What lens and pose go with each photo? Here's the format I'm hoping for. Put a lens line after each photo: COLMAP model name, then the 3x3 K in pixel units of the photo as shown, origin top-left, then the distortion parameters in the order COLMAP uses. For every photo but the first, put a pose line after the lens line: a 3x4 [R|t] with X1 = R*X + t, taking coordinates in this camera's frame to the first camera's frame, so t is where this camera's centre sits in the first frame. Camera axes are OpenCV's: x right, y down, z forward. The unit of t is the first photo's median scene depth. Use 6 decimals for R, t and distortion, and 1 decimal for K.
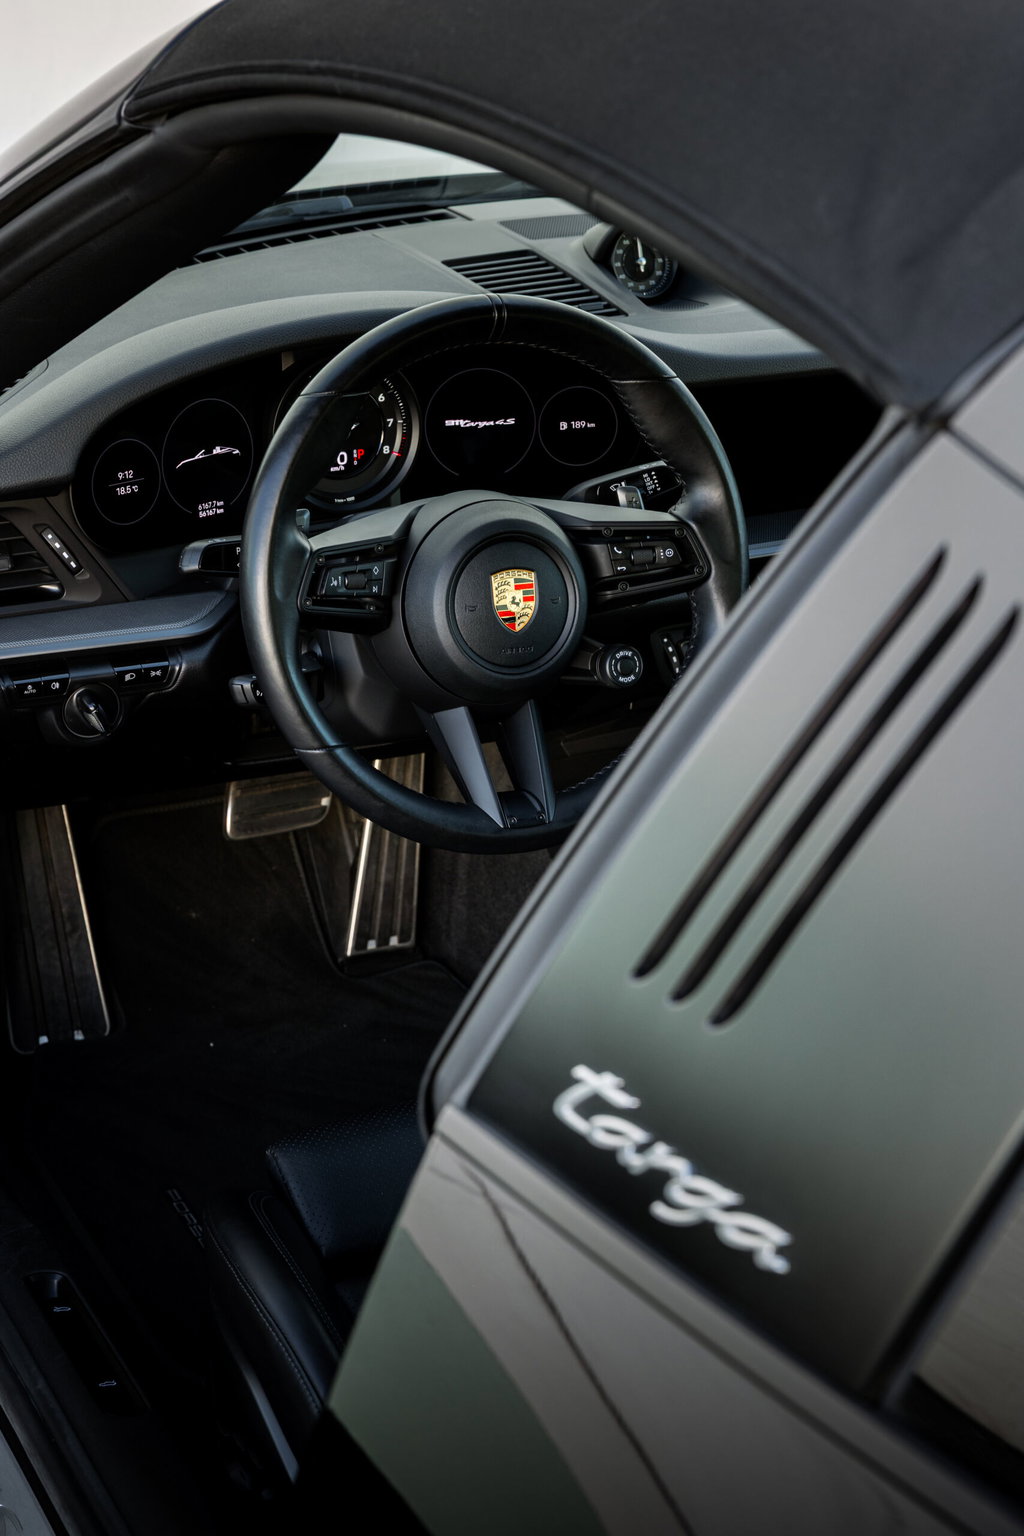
lens RADIAL K [[2818.5, 0, 519.3], [0, 2818.5, 781.5], [0, 0, 1]] dist [0.045647, 0.000000]
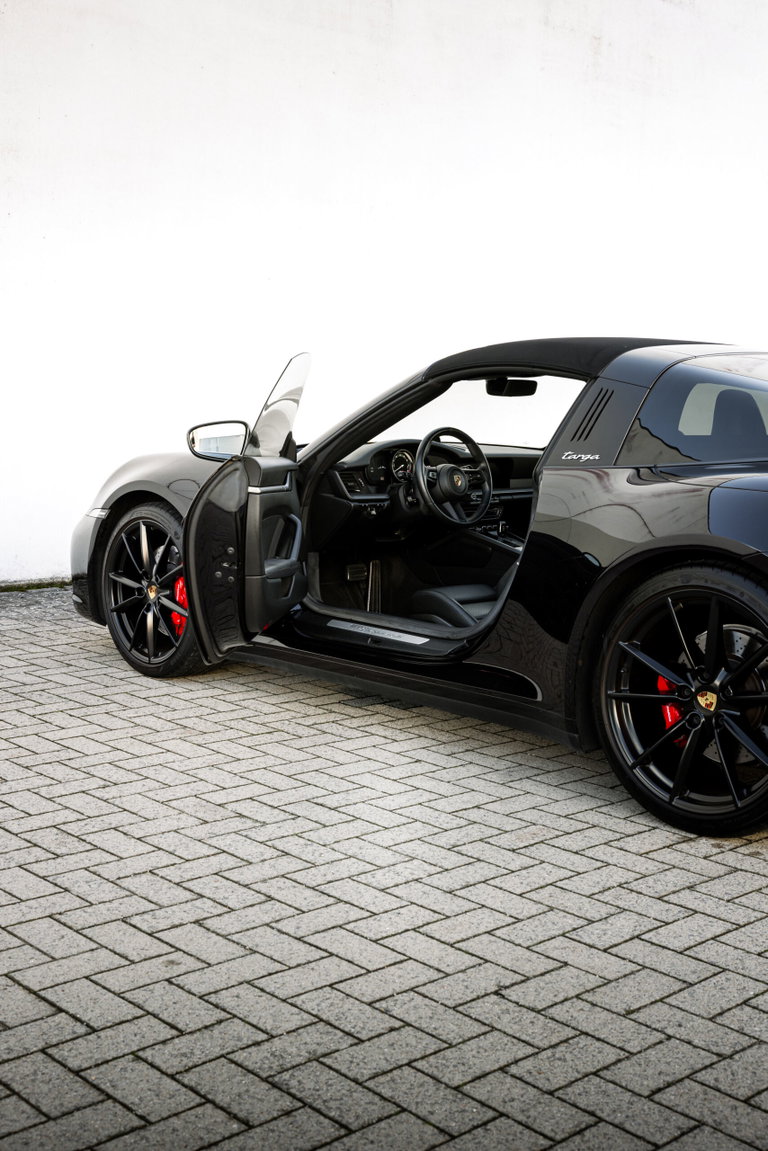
lens RADIAL K [[1466.0, 0, 382.7], [0, 1466.0, 575.4], [0, 0, 1]] dist [0.004814, 0.000000]
pose [[0.958797, -0.037475, 0.281608, -0.876849], [0.113291, 0.959468, -0.258043, 0.765250], [-0.260524, 0.279315, 0.924181, -1.405577]]
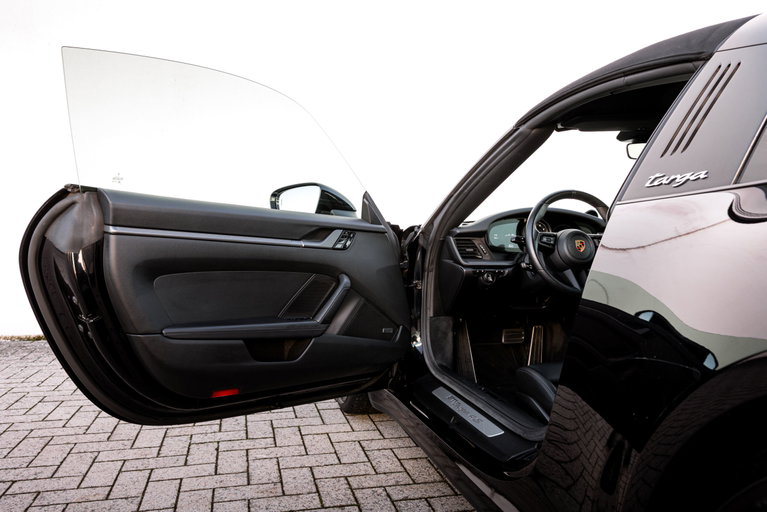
lens RADIAL K [[591.6, 0, 384.5], [0, 591.6, 252.8], [0, 0, 1]] dist [-0.017299, -0.001089]
pose [[0.977207, -0.006070, -0.212201, -0.109600], [-0.073543, 0.928013, -0.365216, 0.325325], [0.199142, 0.372498, 0.906415, 0.004916]]
